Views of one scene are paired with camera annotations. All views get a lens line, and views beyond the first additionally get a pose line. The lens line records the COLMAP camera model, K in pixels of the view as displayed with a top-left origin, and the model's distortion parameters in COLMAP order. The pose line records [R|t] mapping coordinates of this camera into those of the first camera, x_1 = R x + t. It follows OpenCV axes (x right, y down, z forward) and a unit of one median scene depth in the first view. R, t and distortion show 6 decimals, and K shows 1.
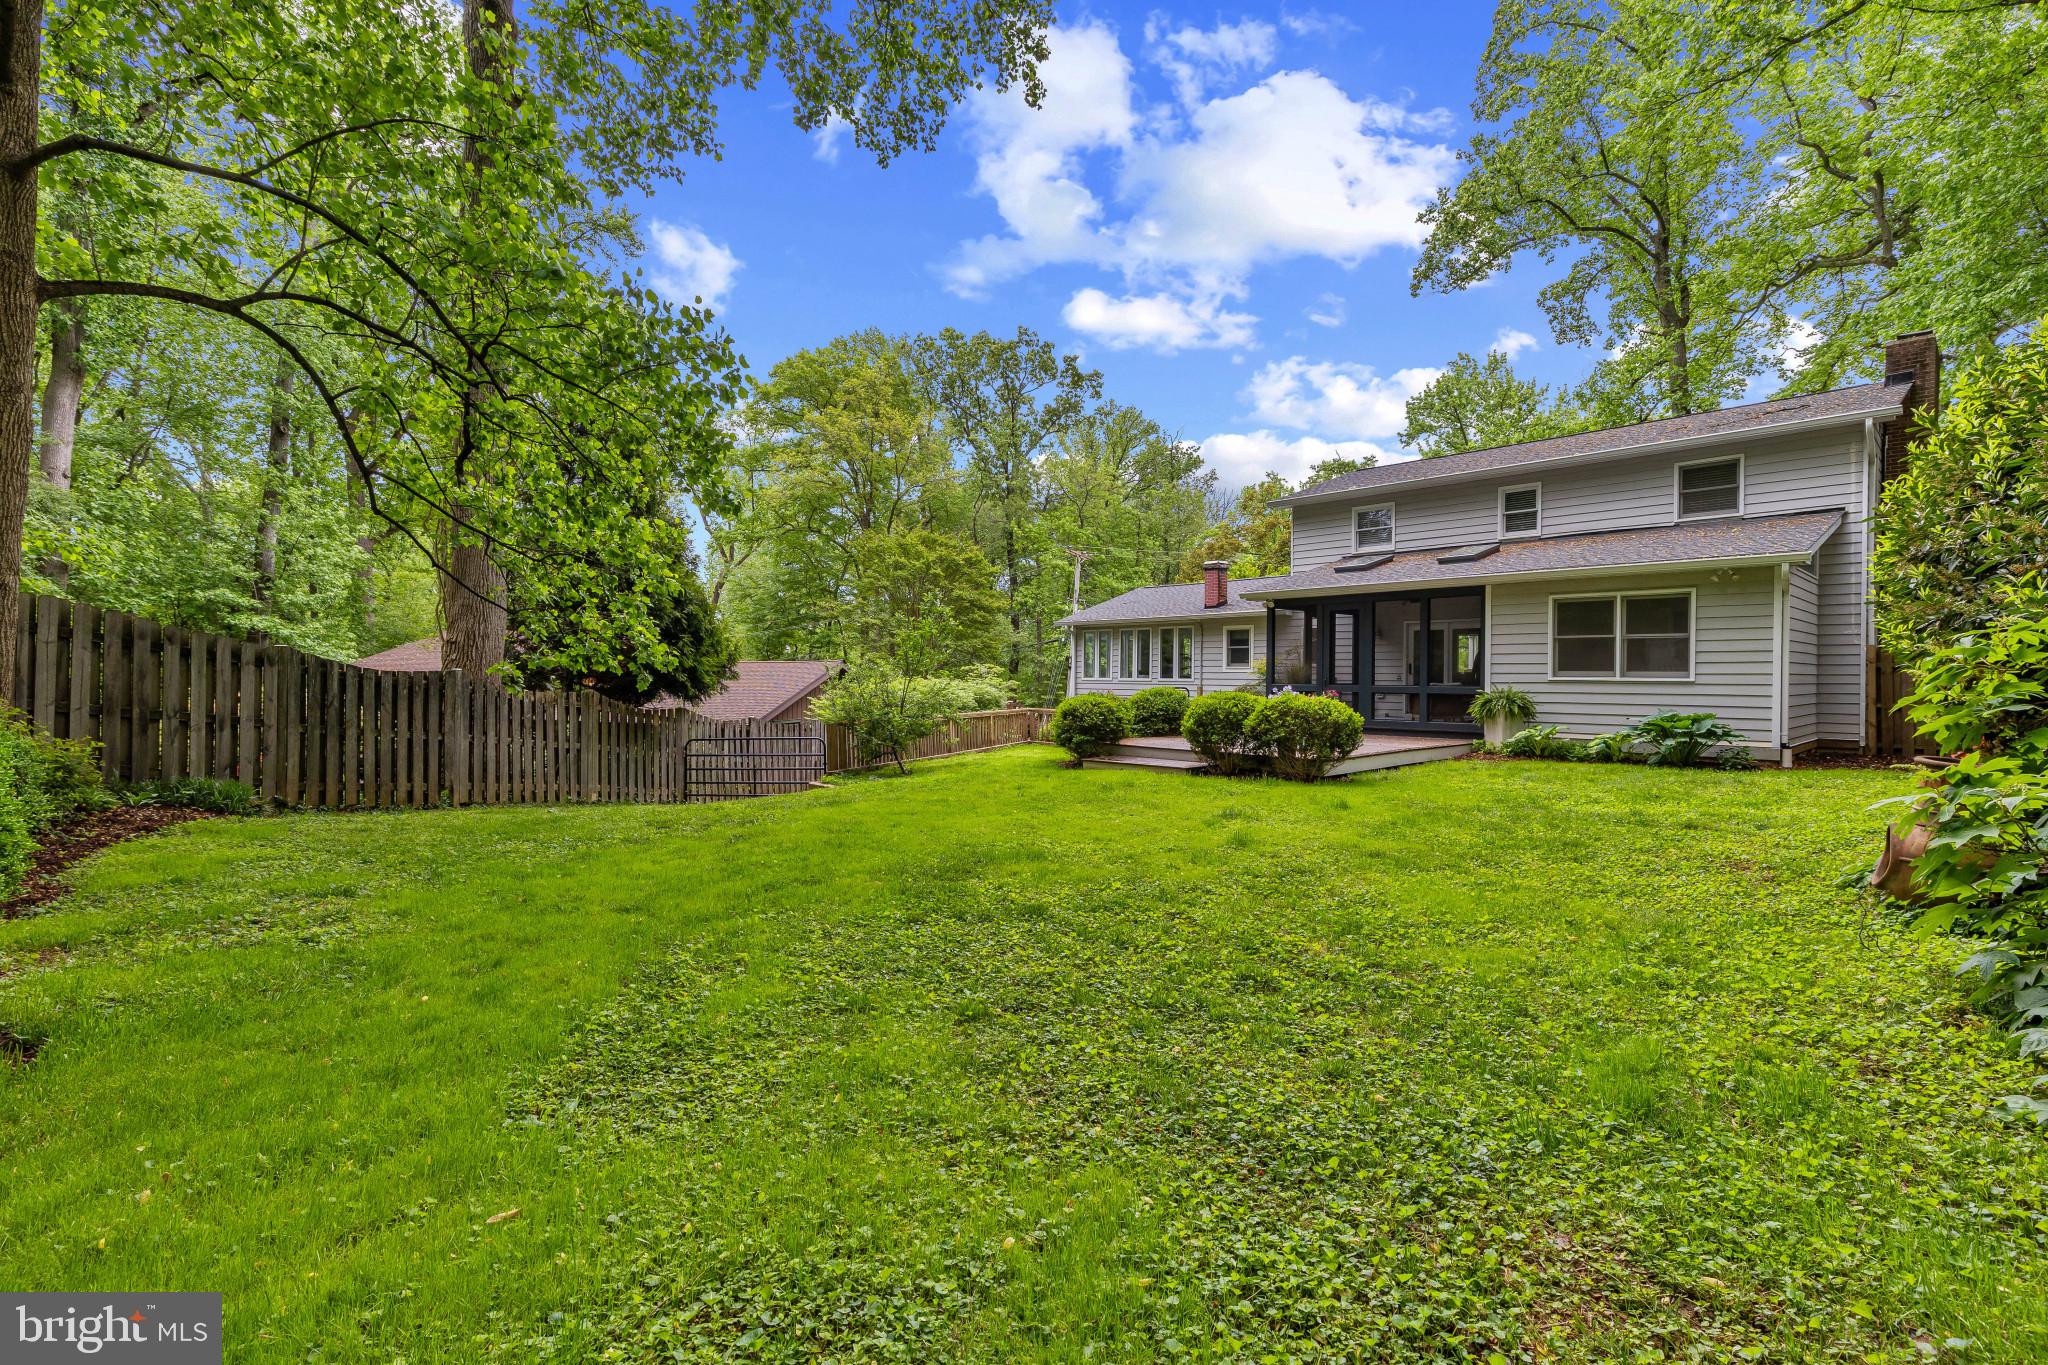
lens RADIAL K [[919.8, 0, 1027.1], [0, 919.8, 677.1], [0, 0, 1]] dist [0.007264, -0.002613]
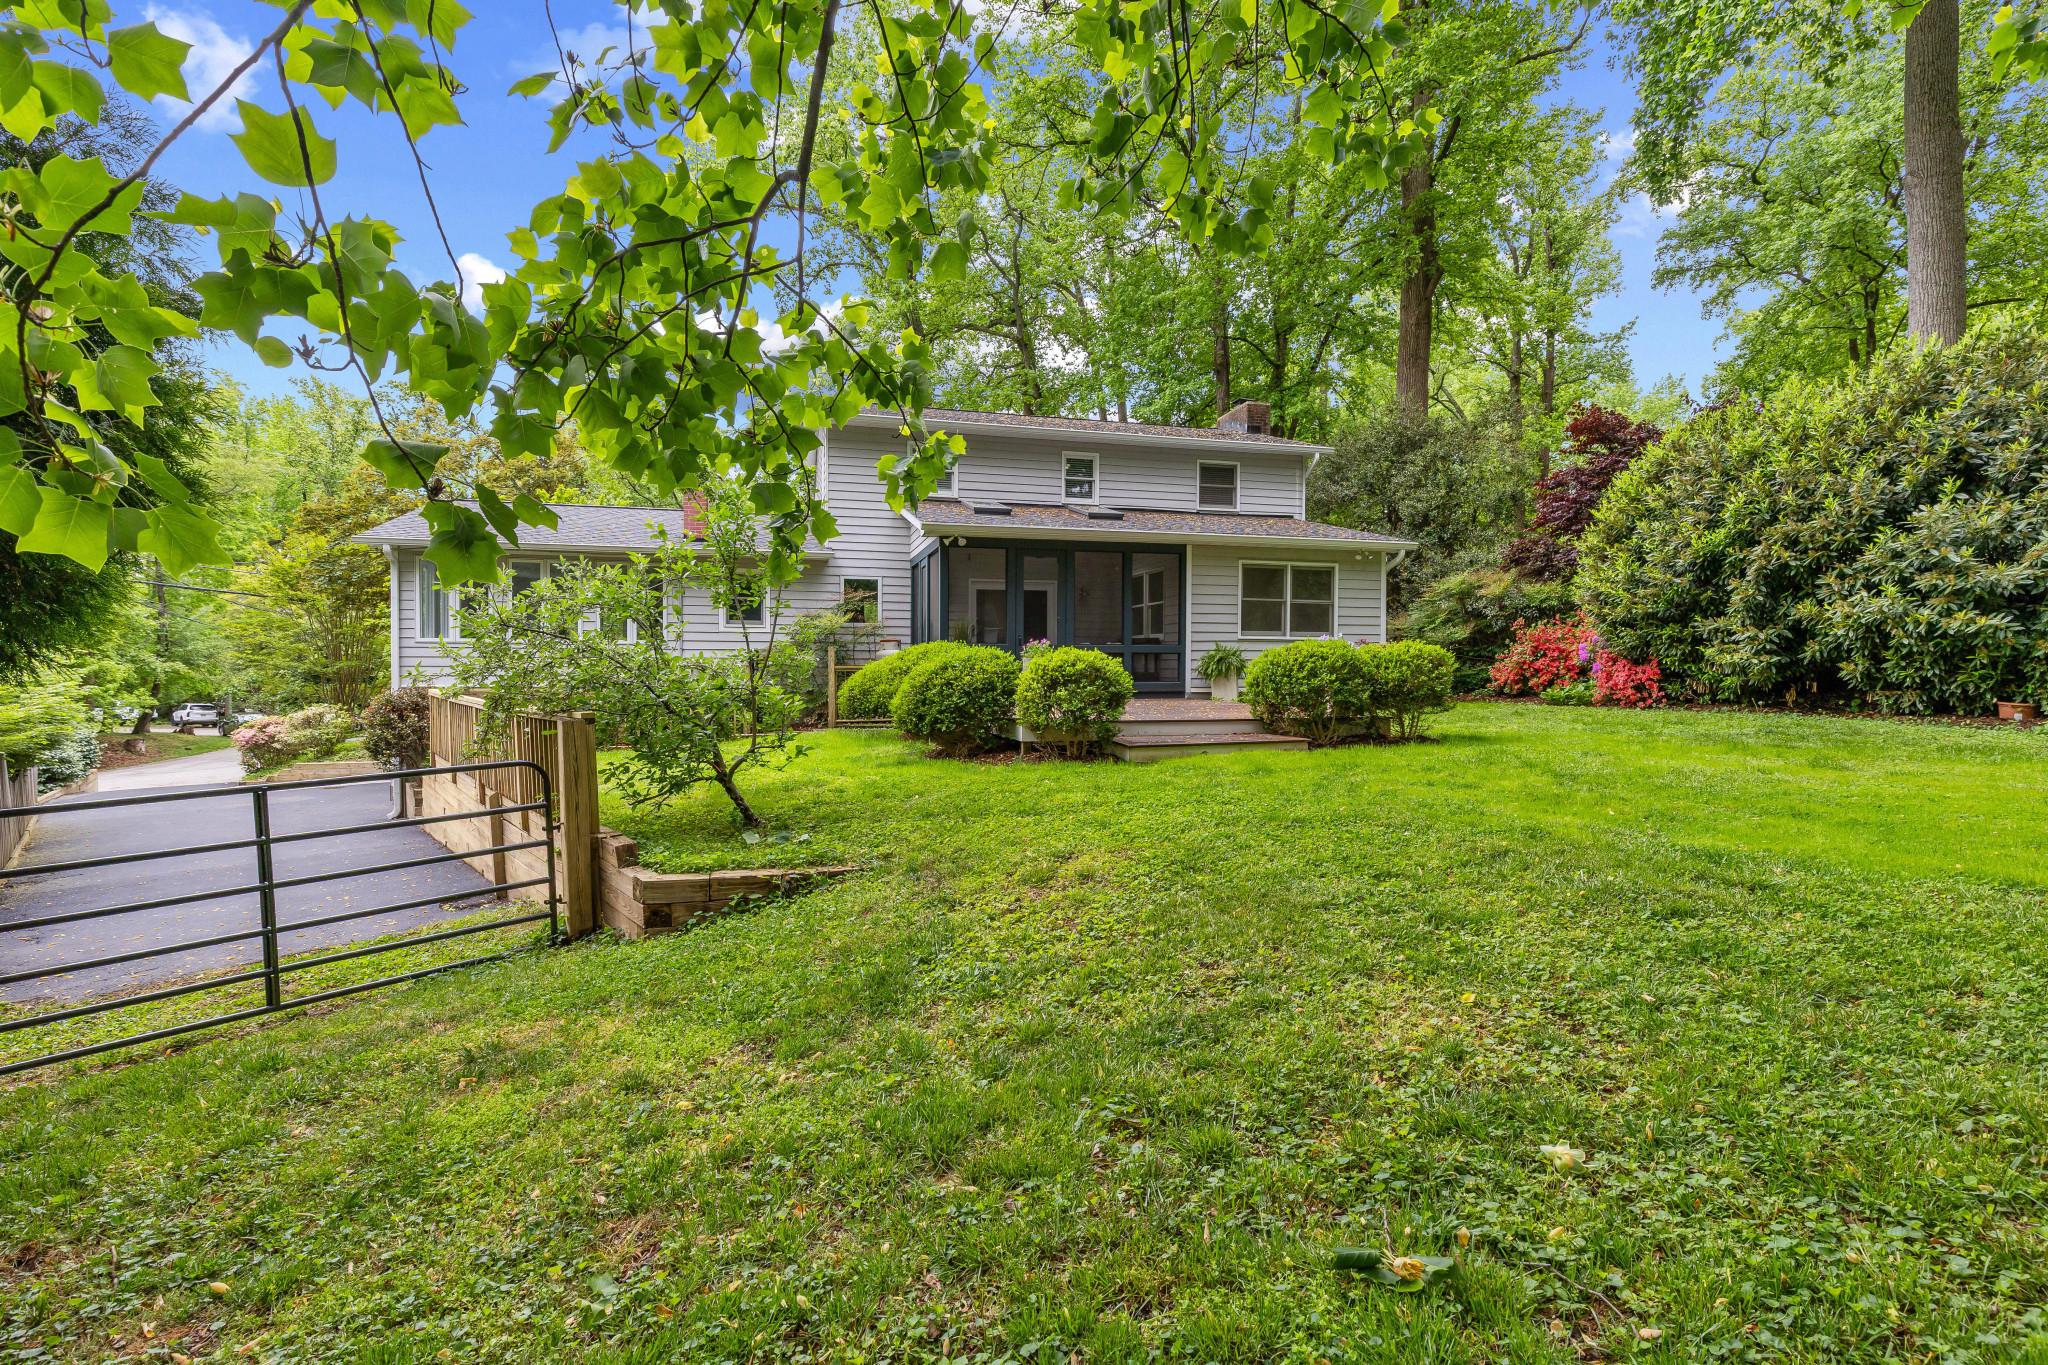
lens RADIAL K [[919.8, 0, 1023.4], [0, 919.8, 676.8], [0, 0, 1]] dist [0.007264, -0.002613]
pose [[0.479241, -0.016307, 0.877532, -0.448156], [0.000041, 0.999828, 0.018558, 0.025095], [-0.877683, -0.008858, 0.479160, 0.631686]]
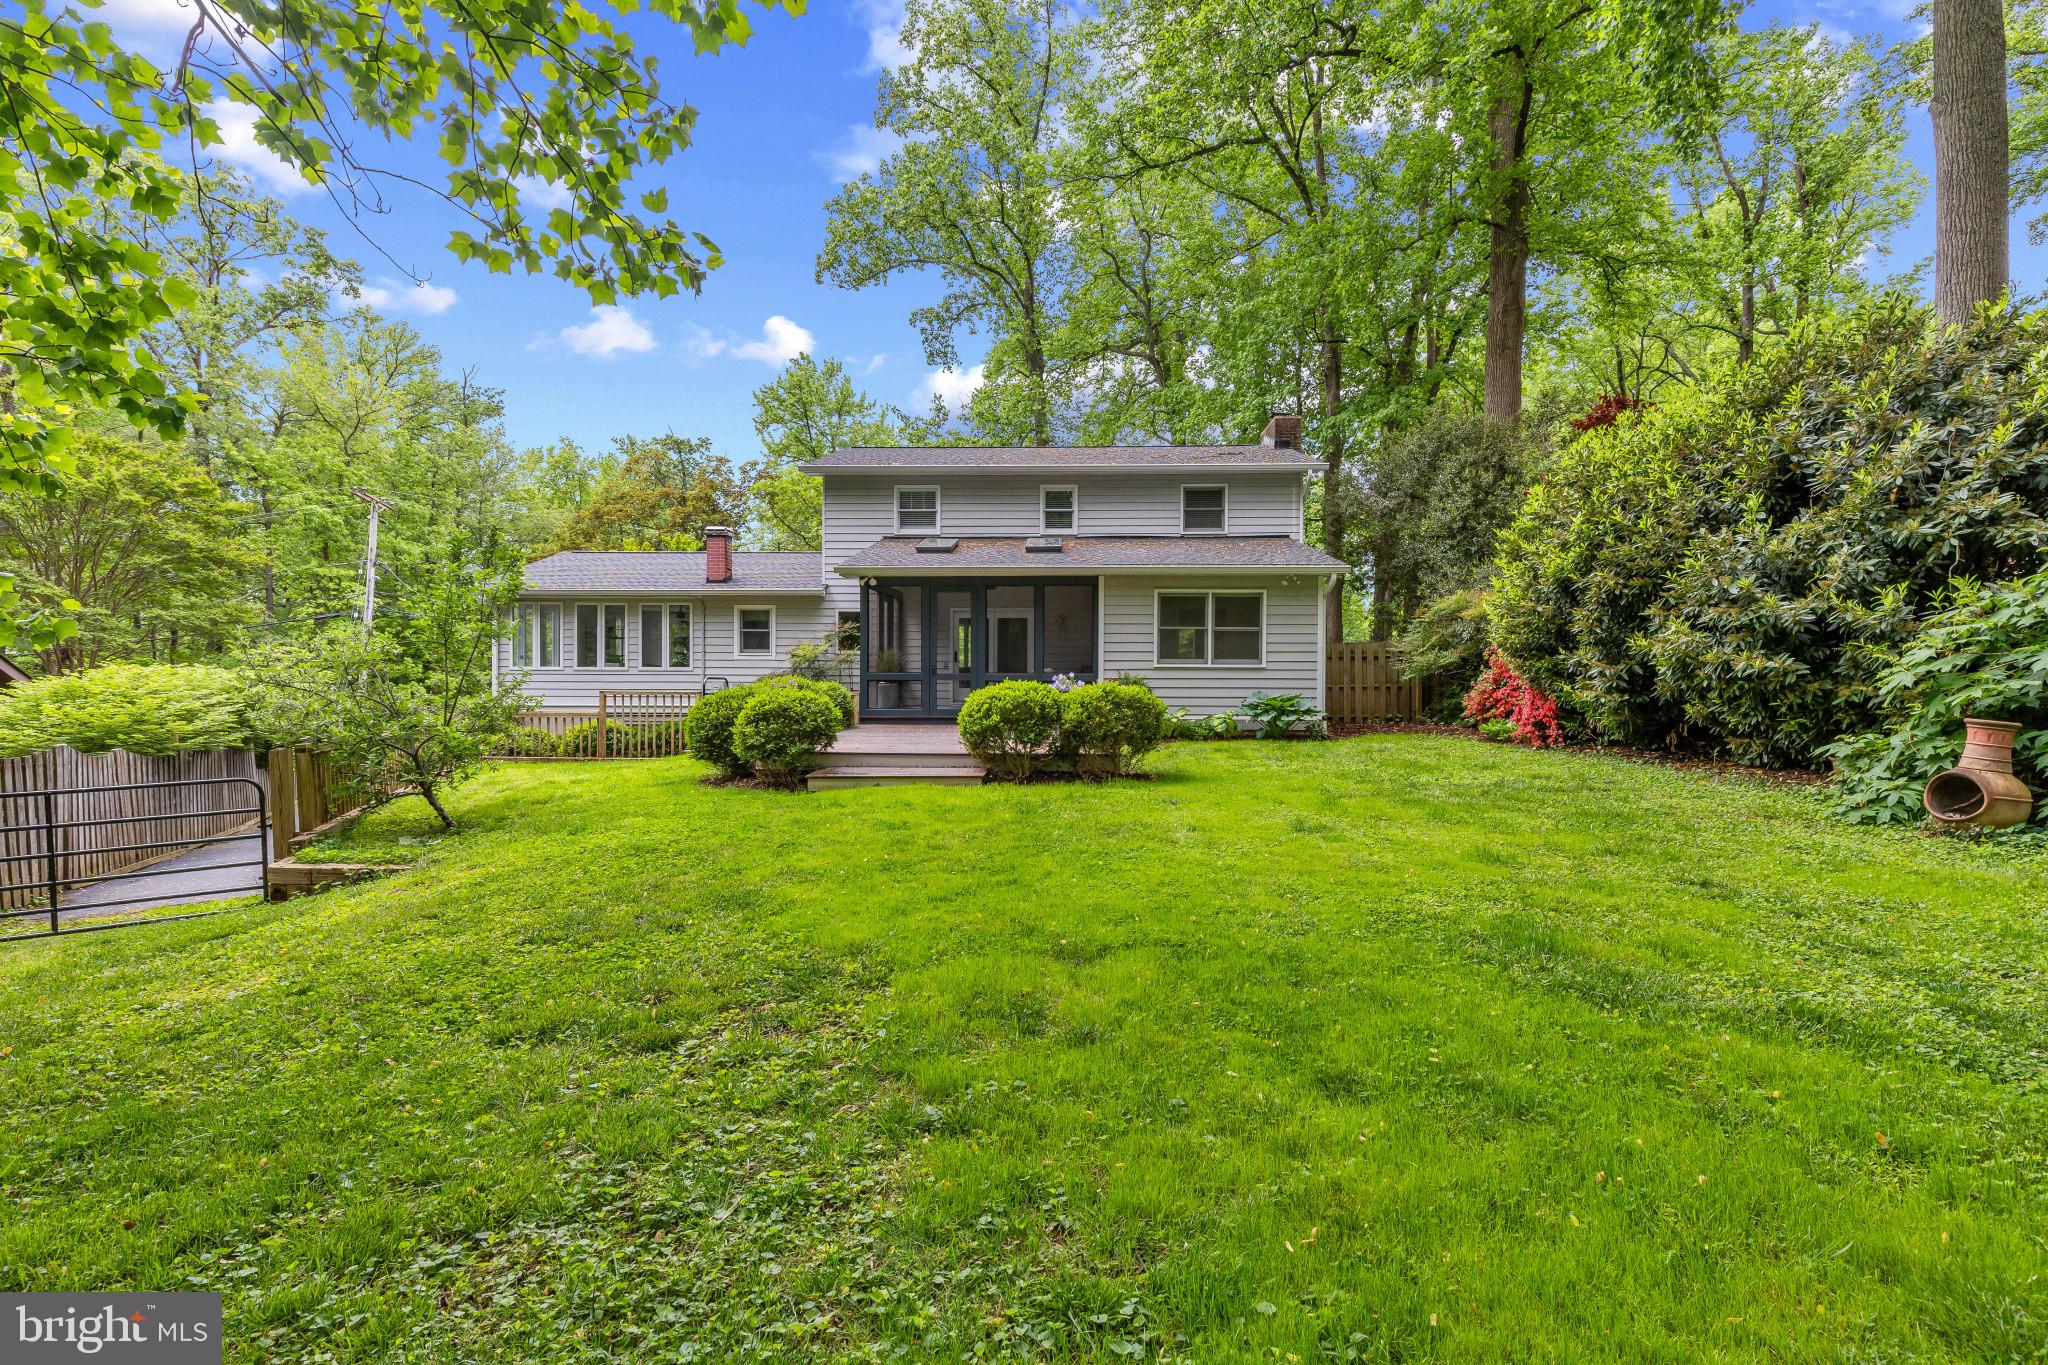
lens RADIAL K [[919.8, 0, 1025.5], [0, 919.8, 680.2], [0, 0, 1]] dist [0.007264, -0.002613]
pose [[0.711878, -0.011025, 0.702217, -0.275526], [0.000961, 0.999891, 0.014724, 0.002418], [-0.702303, -0.009807, 0.711811, 0.297392]]
